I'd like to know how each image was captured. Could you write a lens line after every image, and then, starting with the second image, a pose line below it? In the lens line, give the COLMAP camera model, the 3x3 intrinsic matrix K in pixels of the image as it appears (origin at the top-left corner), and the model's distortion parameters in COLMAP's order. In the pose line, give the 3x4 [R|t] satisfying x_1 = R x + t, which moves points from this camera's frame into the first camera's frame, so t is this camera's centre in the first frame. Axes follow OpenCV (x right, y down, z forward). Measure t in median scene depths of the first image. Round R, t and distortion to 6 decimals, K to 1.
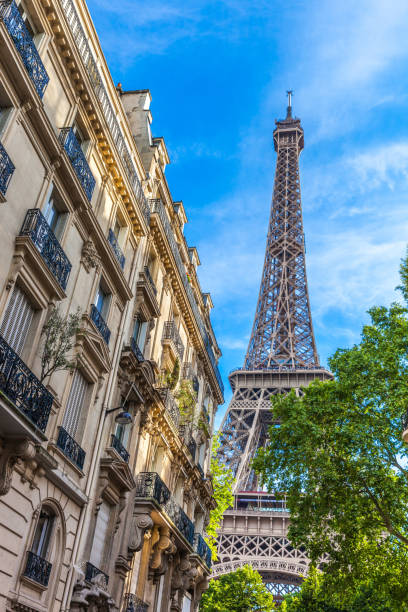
lens RADIAL K [[600.2, 0, 204.0], [0, 600.2, 306.0], [0, 0, 1]] dist [-0.001850, 0.003143]
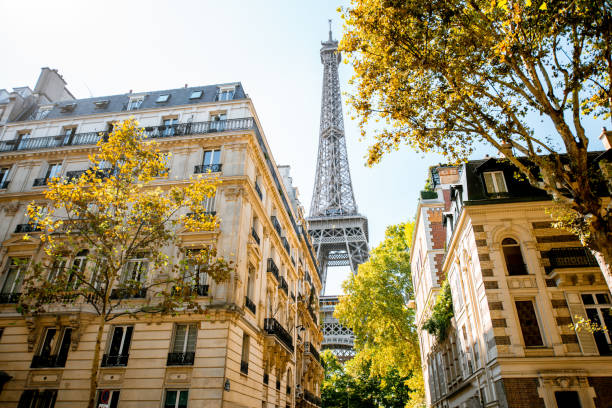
lens RADIAL K [[428.5, 0, 316.4], [0, 428.5, 194.5], [0, 0, 1]] dist [0.001006, 0.000268]
pose [[0.993494, -0.052473, 0.101075, -0.107404], [0.042657, 0.994375, 0.096943, -0.267524], [-0.105594, -0.092001, 0.990144, -0.381616]]
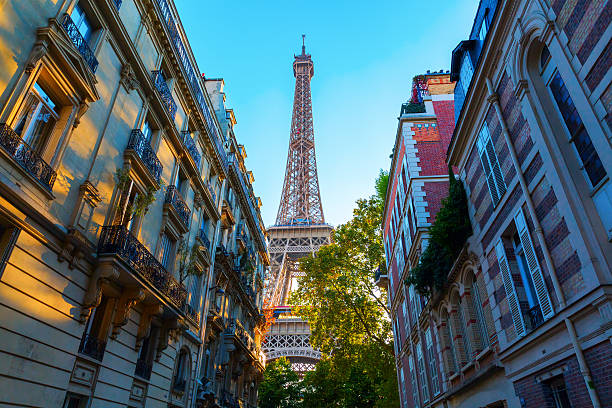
lens RADIAL K [[409.8, 0, 306.0], [0, 409.8, 204.0], [0, 0, 1]] dist [0.007062, 0.005299]
pose [[0.989328, -0.017349, 0.144672, -0.024188], [0.008183, 0.997934, 0.063717, -0.063473], [-0.145479, -0.061853, 0.987426, -0.085844]]
